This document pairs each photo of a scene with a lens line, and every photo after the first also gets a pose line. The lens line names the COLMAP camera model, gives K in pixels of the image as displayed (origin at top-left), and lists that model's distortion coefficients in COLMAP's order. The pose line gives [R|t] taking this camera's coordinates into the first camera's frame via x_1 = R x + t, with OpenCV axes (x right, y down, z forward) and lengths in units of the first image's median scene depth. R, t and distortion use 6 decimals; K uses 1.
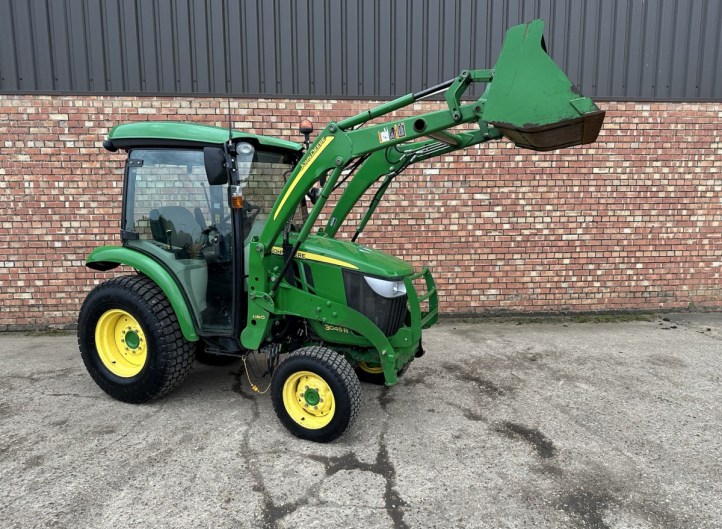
lens RADIAL K [[504.6, 0, 363.3], [0, 504.6, 268.8], [0, 0, 1]] dist [0.036064, -0.045269]
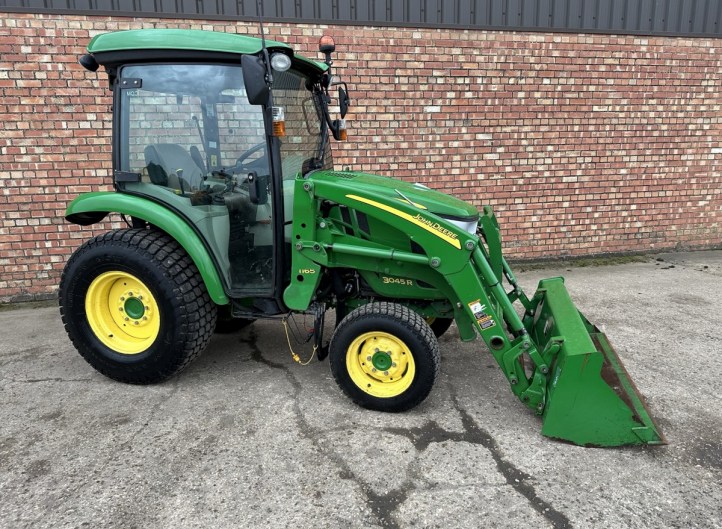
lens RADIAL K [[504.6, 0, 365.2], [0, 504.6, 263.6], [0, 0, 1]] dist [0.036064, -0.045269]
pose [[0.989054, -0.044874, 0.140567, -0.130888], [0.034998, 0.996794, 0.071957, 0.015950], [-0.143345, -0.066249, 0.987453, 0.098407]]
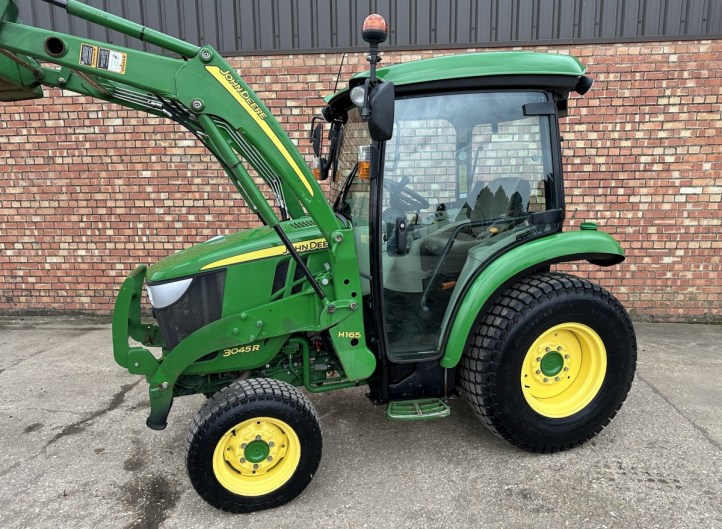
lens RADIAL K [[504.6, 0, 366.8], [0, 504.6, 268.7], [0, 0, 1]] dist [0.036064, -0.045269]
pose [[0.986348, 0.022977, -0.163062, 0.419008], [-0.016438, 0.999010, 0.041338, -0.022290], [0.163850, -0.038093, 0.985749, 0.199078]]
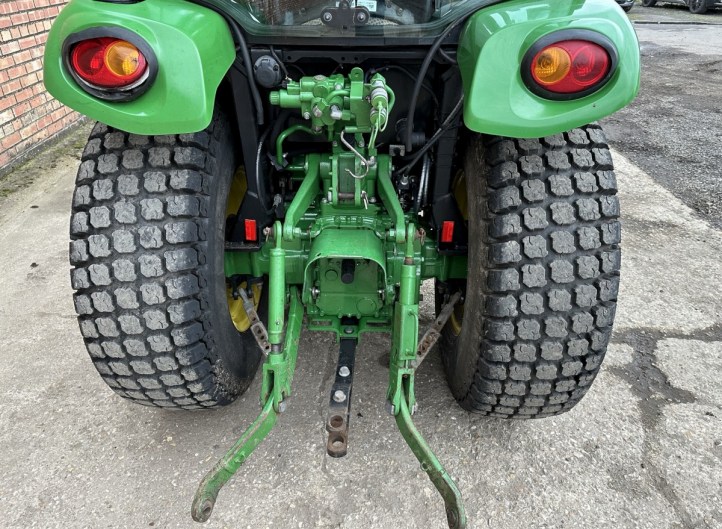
lens RADIAL K [[504.6, 0, 362.4], [0, 504.6, 266.4], [0, 0, 1]] dist [0.036064, -0.045269]
pose [[0.064513, -0.519858, 0.851813, -0.256191], [0.139261, 0.849929, 0.508161, -0.039658], [-0.988152, 0.085841, 0.127227, 0.641322]]
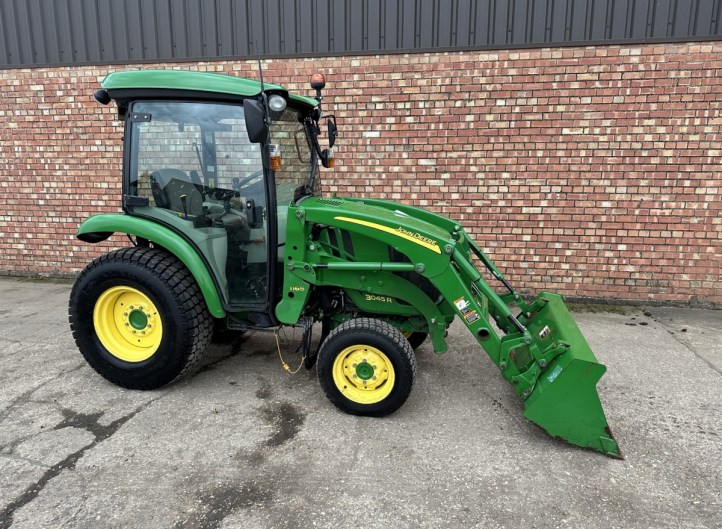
lens RADIAL K [[504.6, 0, 359.2], [0, 504.6, 267.8], [0, 0, 1]] dist [0.036064, -0.045269]
pose [[0.962553, 0.060337, -0.264295, 0.387788], [-0.044618, 0.996882, 0.065084, -0.007963], [0.267398, -0.050854, 0.962243, 0.093005]]
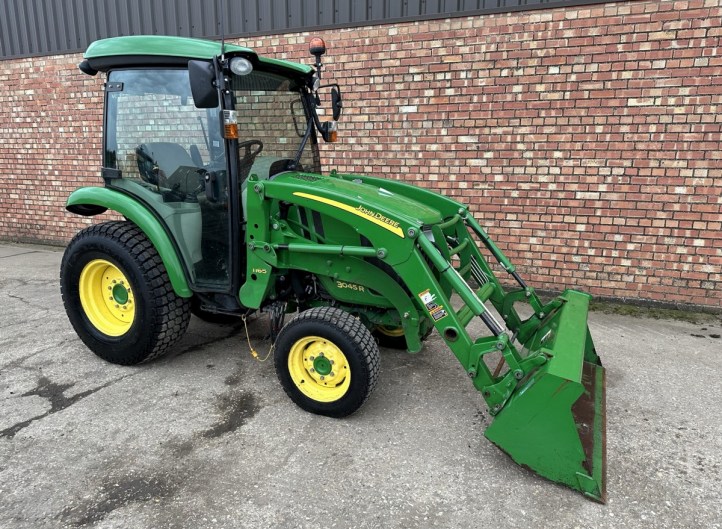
lens RADIAL K [[504.6, 0, 363.6], [0, 504.6, 269.5], [0, 0, 1]] dist [0.036064, -0.045269]
pose [[0.889322, 0.112659, -0.443187, 0.494987], [-0.074228, 0.991888, 0.103189, -0.007615], [0.451217, -0.058871, 0.890470, 0.197103]]
